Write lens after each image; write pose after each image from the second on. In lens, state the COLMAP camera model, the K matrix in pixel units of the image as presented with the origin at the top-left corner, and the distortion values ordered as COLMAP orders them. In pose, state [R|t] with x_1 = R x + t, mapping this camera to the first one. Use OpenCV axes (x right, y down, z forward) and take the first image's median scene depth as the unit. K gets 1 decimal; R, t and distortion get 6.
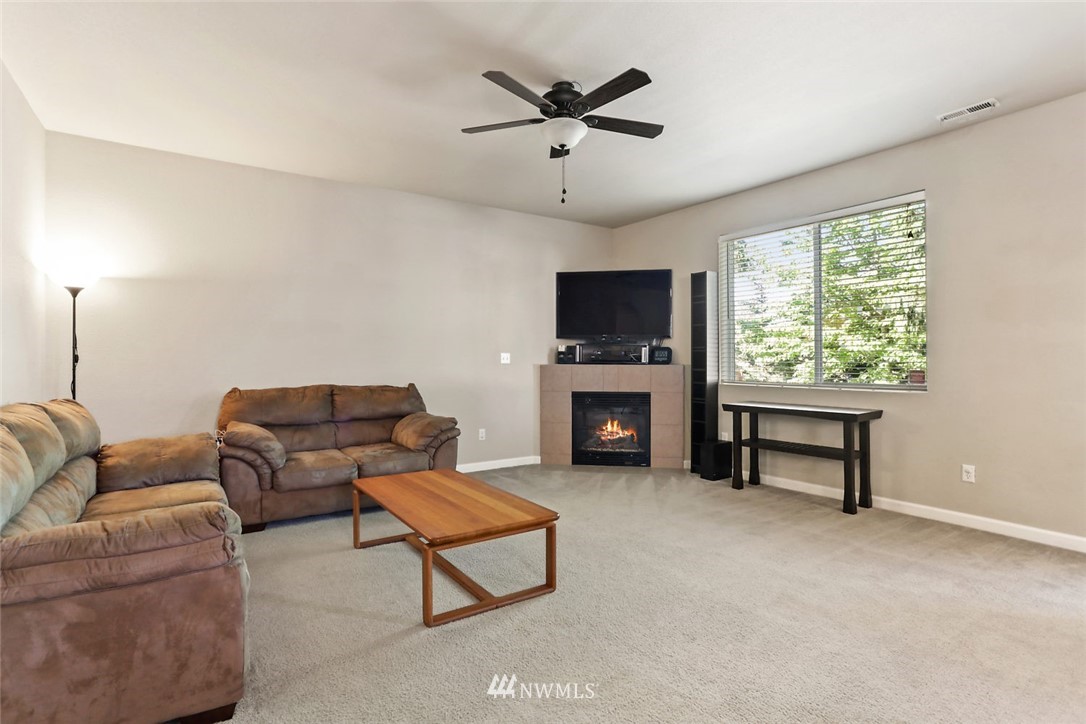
lens RADIAL K [[541.9, 0, 547.1], [0, 541.9, 353.8], [0, 0, 1]] dist [-0.026044, 0.015757]
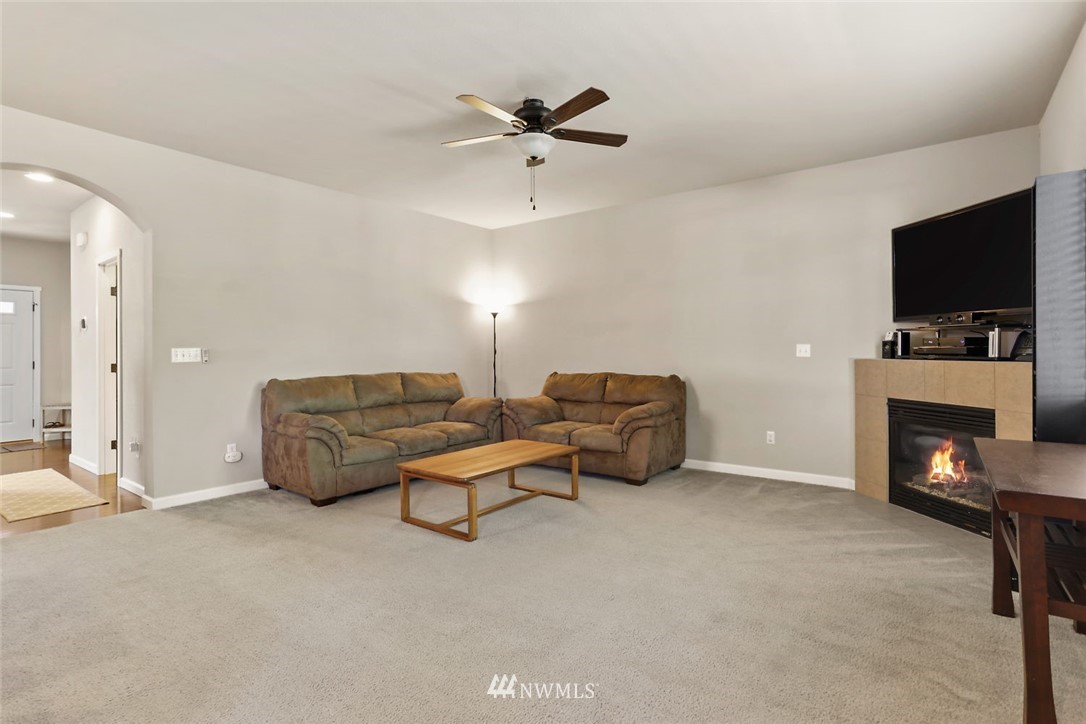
lens RADIAL K [[541.9, 0, 547.8], [0, 541.9, 350.0], [0, 0, 1]] dist [-0.026044, 0.015757]
pose [[0.316210, -0.001974, -0.948687, 0.570427], [0.012052, 0.999925, 0.001937, 0.001250], [0.948613, -0.012046, 0.316210, 0.367668]]
